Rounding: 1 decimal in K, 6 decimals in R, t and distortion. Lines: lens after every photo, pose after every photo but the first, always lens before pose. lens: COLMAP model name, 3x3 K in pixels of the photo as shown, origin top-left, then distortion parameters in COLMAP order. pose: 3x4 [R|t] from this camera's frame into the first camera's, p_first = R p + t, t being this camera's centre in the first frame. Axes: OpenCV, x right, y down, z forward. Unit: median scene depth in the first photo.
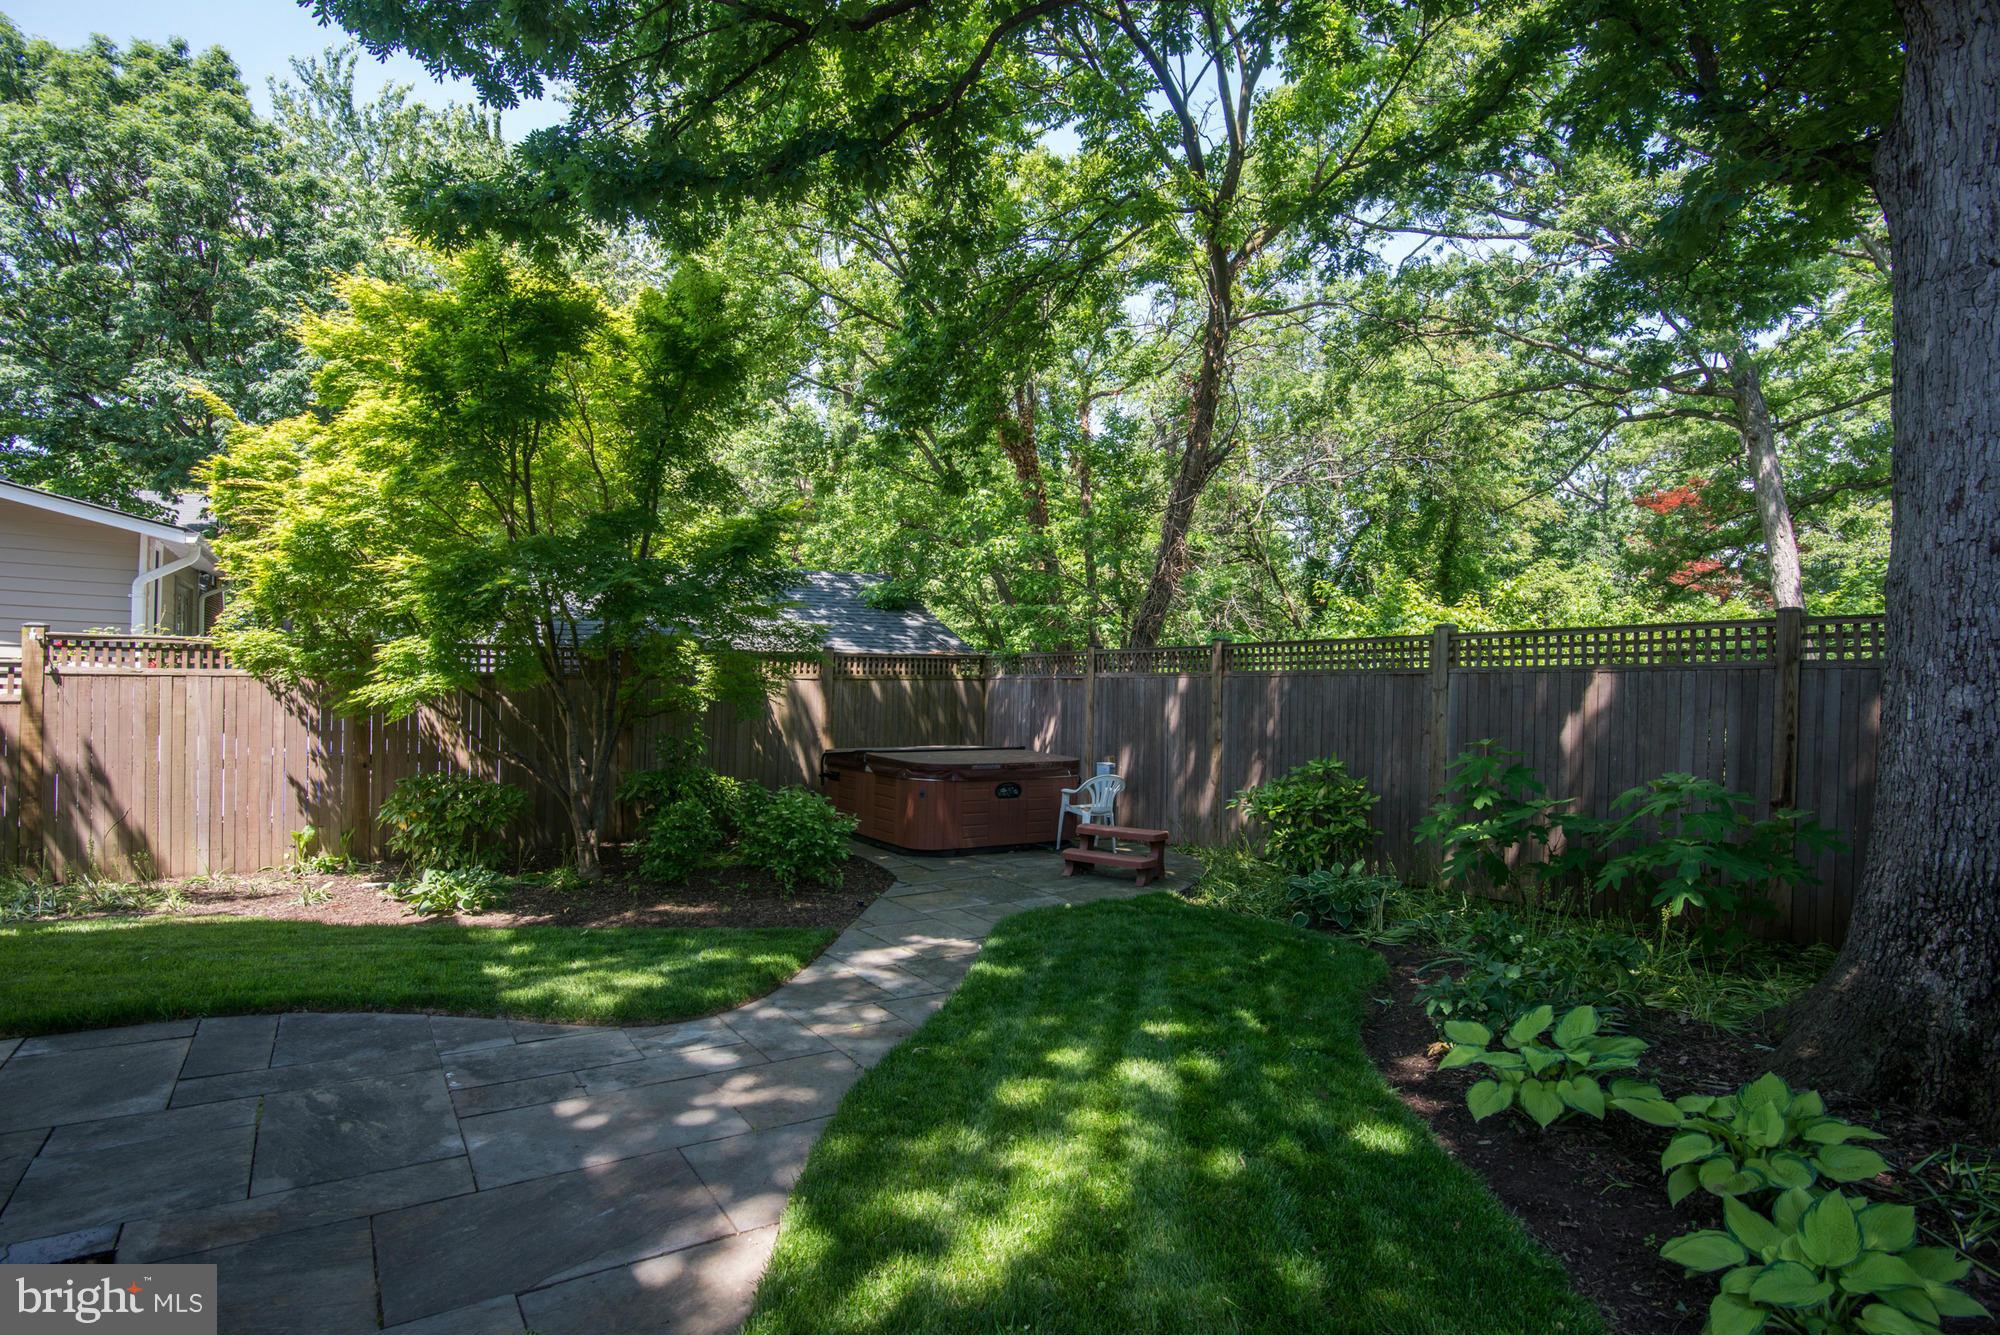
lens RADIAL K [[988.1, 0, 1000.0], [0, 988.1, 667.5], [0, 0, 1]] dist [-0.003963, -0.000372]
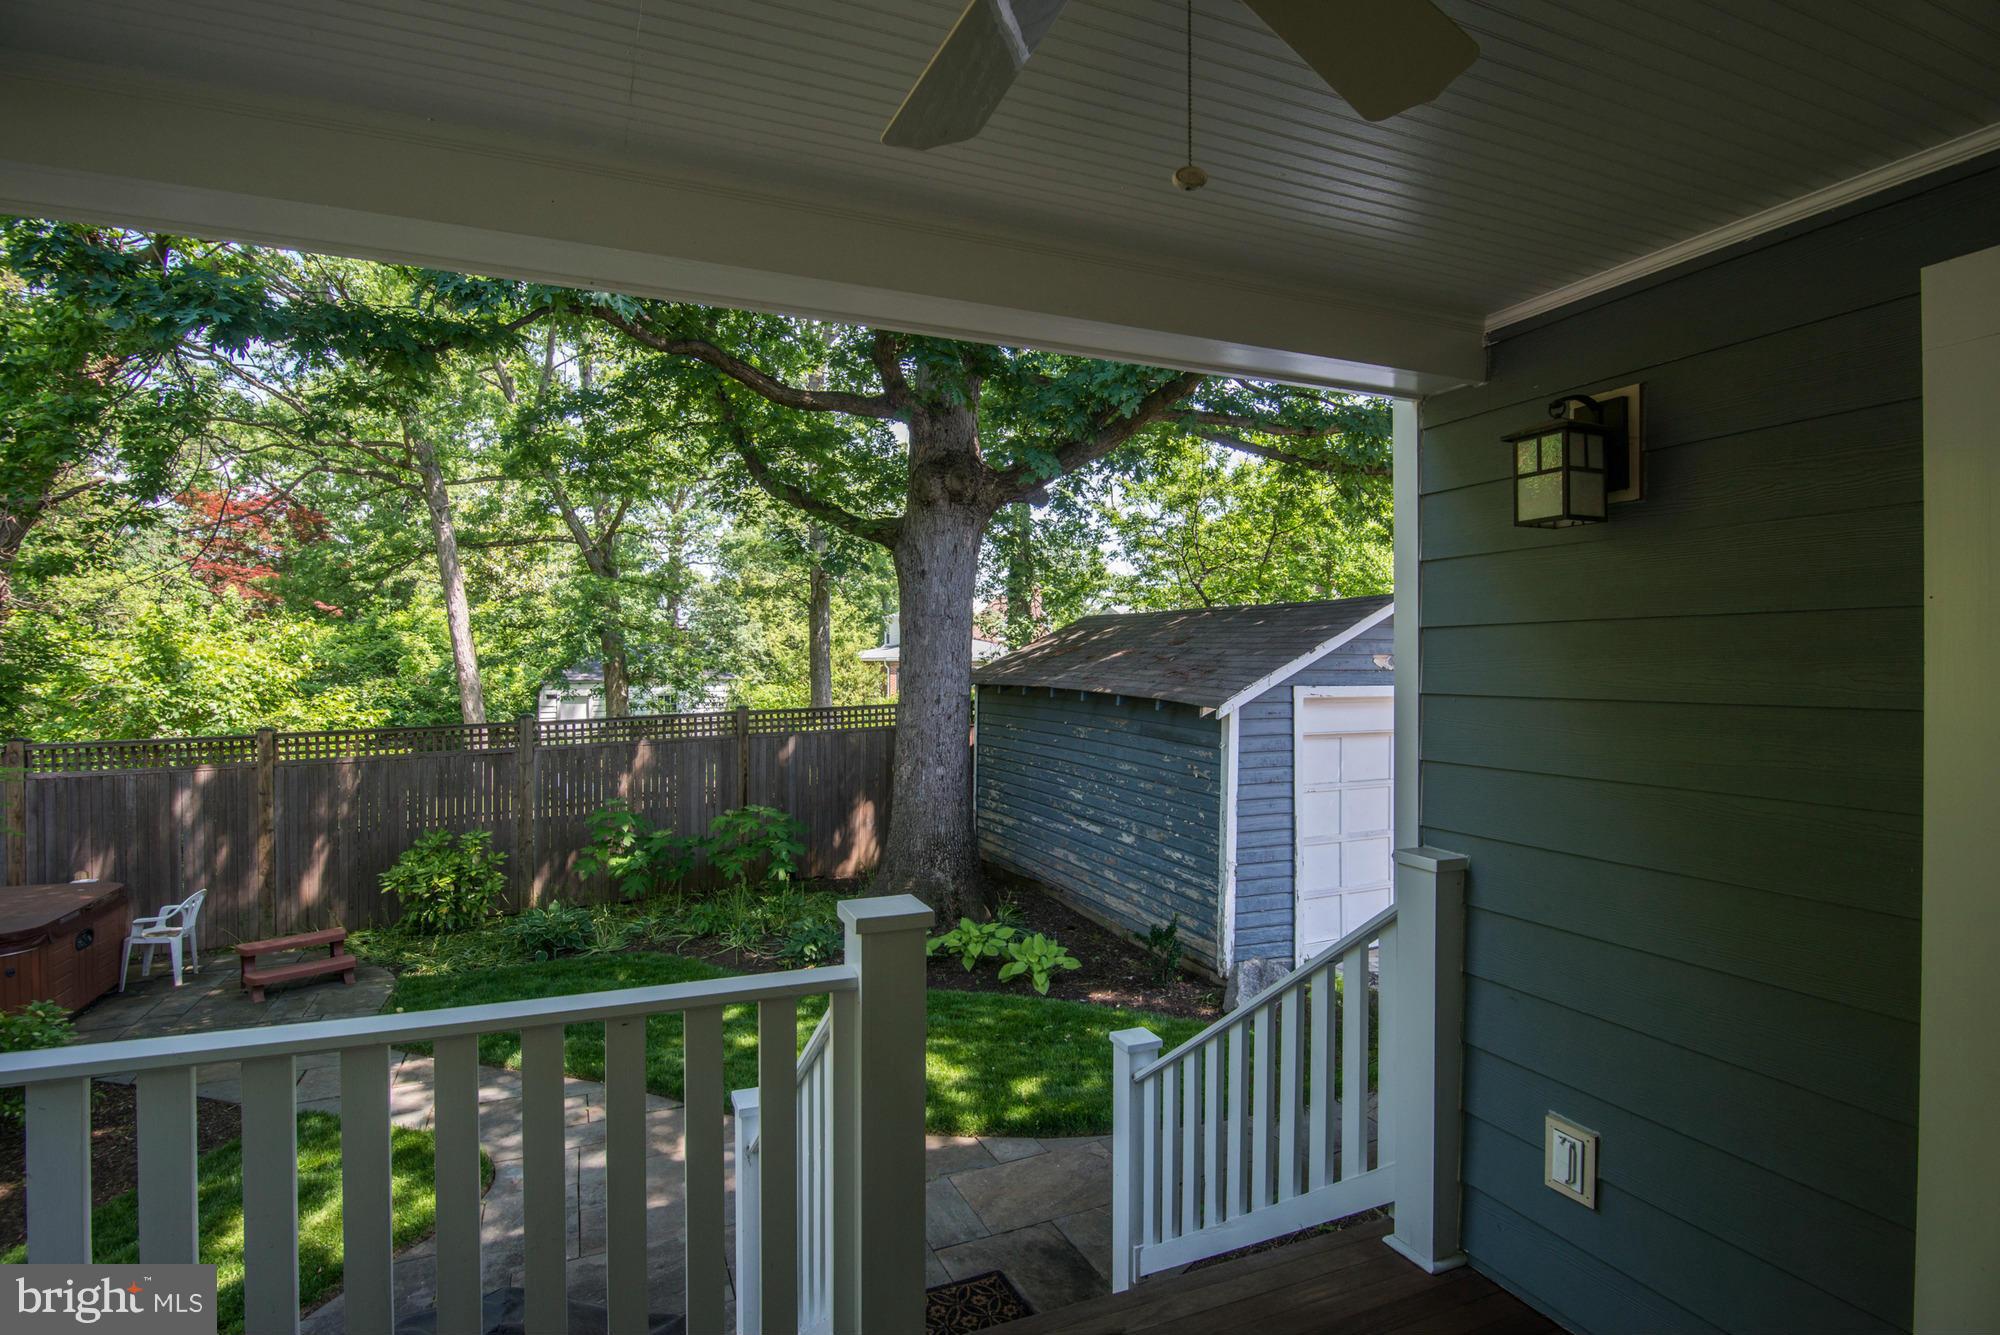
lens RADIAL K [[1022.2, 0, 955.7], [0, 1022.2, 663.8], [0, 0, 1]] dist [-0.003092, -0.000758]
pose [[0.219565, -0.025192, 0.975273, -0.750775], [-0.000861, 0.999661, 0.026016, -0.143434], [-0.975598, -0.006552, 0.219469, 0.135996]]
